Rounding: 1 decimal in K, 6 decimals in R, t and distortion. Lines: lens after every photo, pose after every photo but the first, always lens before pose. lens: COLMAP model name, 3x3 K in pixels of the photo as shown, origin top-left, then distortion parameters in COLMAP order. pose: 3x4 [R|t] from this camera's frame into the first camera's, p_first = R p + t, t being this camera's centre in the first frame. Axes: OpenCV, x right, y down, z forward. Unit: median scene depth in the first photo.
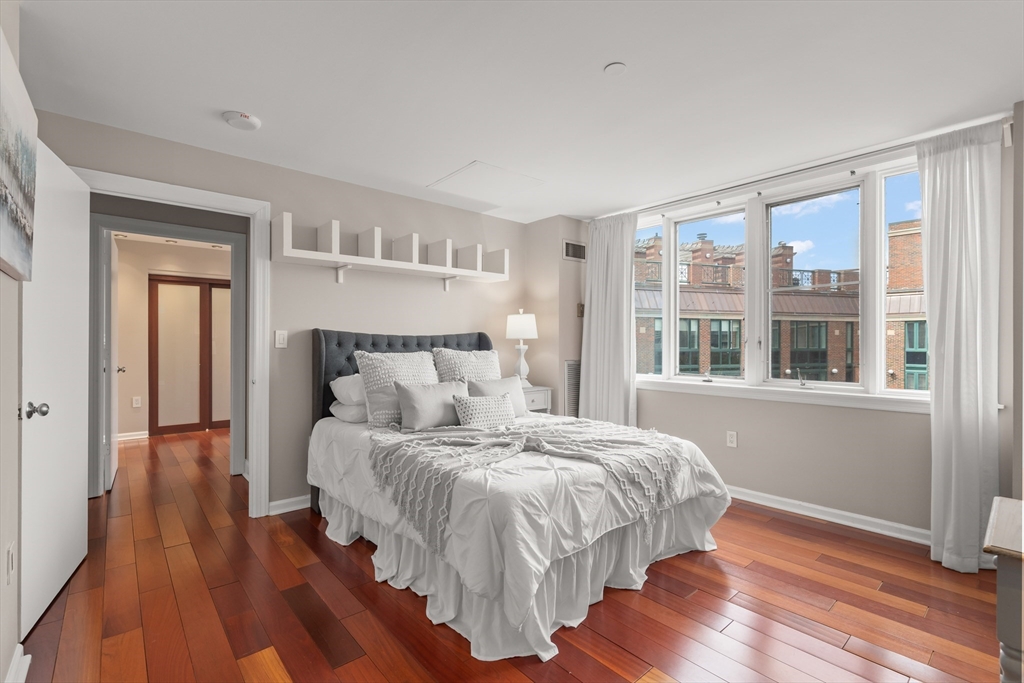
lens RADIAL K [[467.8, 0, 510.9], [0, 467.8, 347.1], [0, 0, 1]] dist [-0.004245, 0.001426]
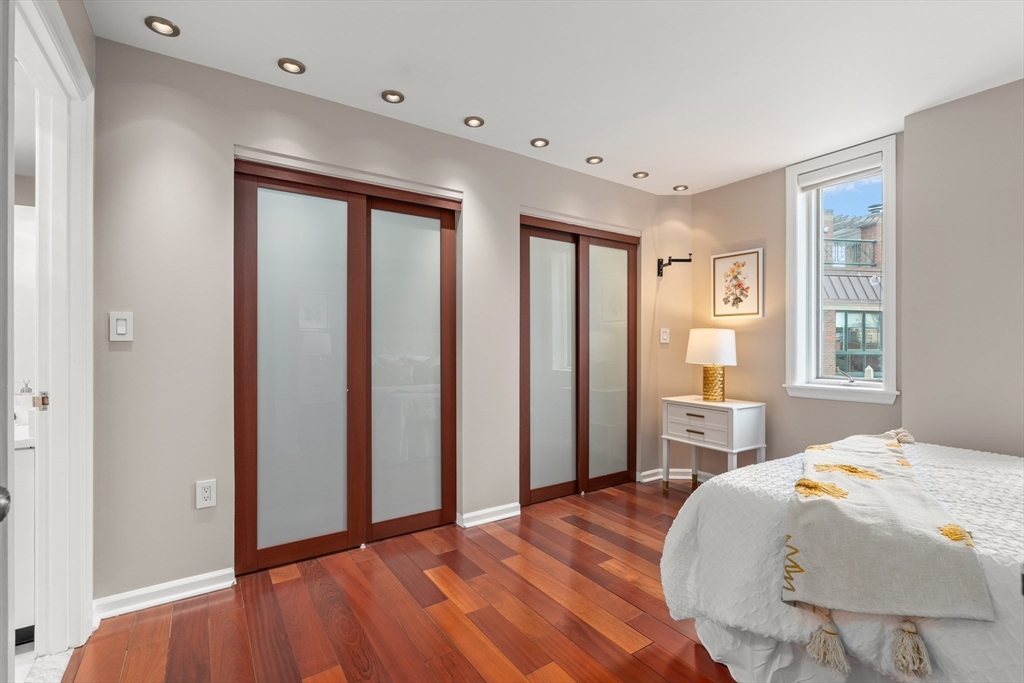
lens RADIAL K [[467.8, 0, 509.4], [0, 467.8, 344.0], [0, 0, 1]] dist [-0.004245, 0.001426]
pose [[0.990568, 0.001124, -0.137016, -0.475636], [-0.001080, 0.999999, 0.000394, -0.003913], [0.137017, -0.000242, 0.990569, 0.619167]]
